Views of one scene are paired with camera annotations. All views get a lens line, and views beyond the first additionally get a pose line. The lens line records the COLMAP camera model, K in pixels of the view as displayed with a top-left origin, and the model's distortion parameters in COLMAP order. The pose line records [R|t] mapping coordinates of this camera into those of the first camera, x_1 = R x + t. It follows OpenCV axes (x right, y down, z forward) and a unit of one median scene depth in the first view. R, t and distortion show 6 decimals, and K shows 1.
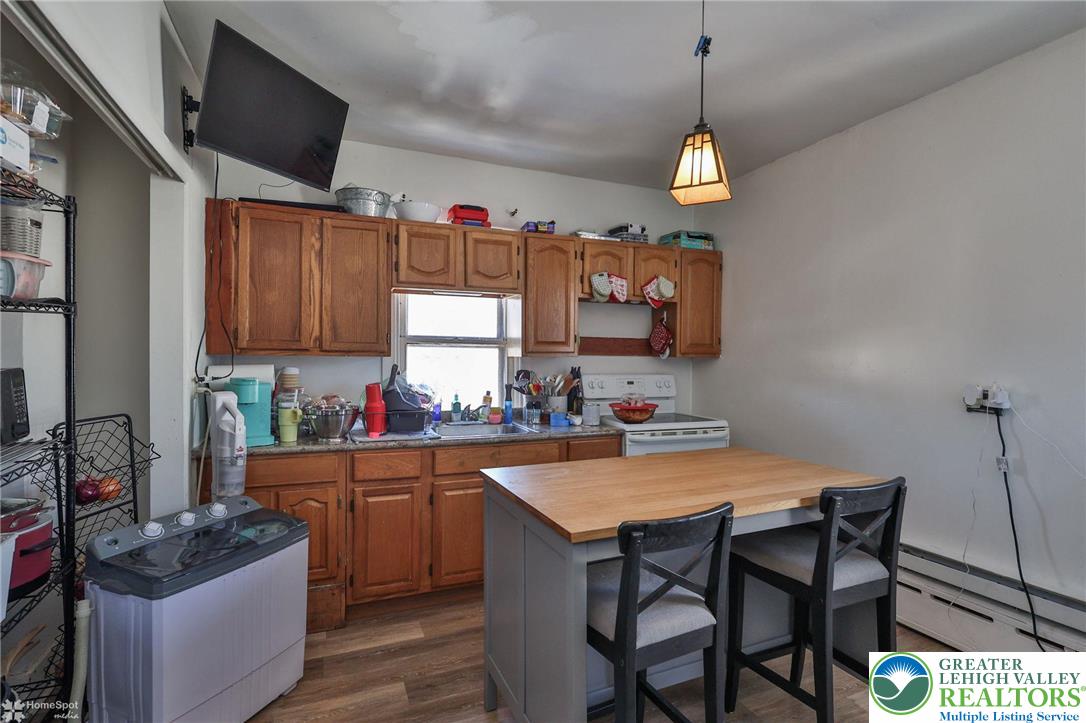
lens RADIAL K [[547.5, 0, 548.6], [0, 547.5, 353.3], [0, 0, 1]] dist [0.000214, 0.000247]
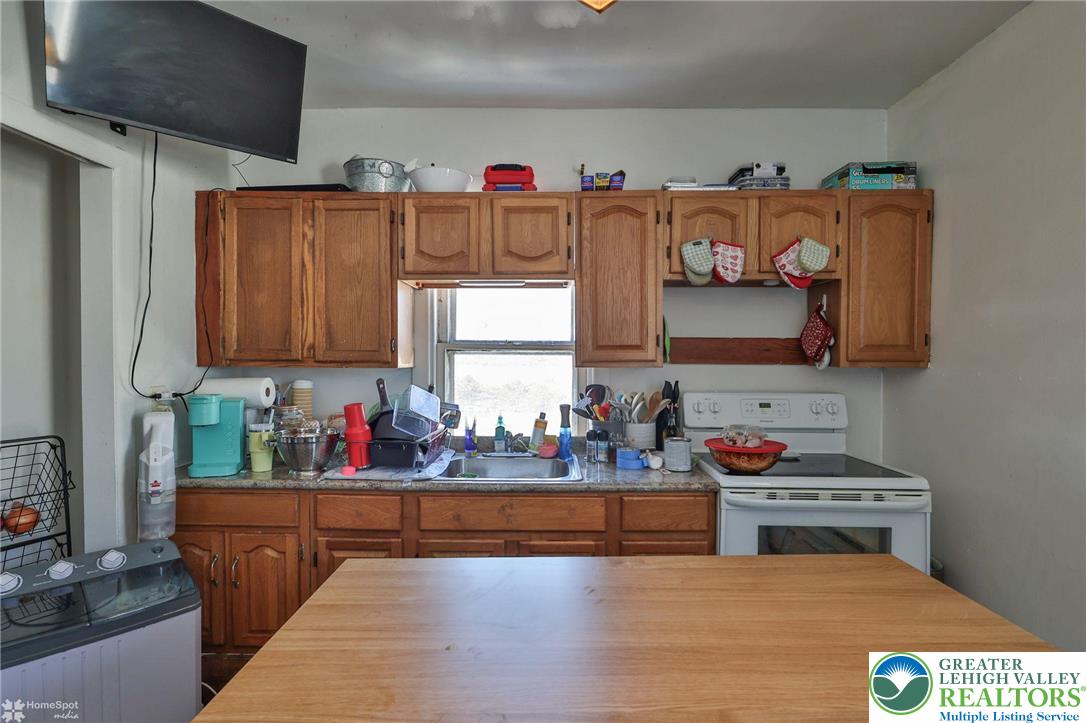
lens RADIAL K [[547.1, 0, 543.0], [0, 547.1, 361.5], [0, 0, 1]] dist [-0.003427, -0.000141]
pose [[0.911925, -0.002341, -0.410351, 0.200220], [0.006571, 0.999939, 0.008898, -0.007844], [0.410305, -0.010811, 0.911884, 0.325675]]
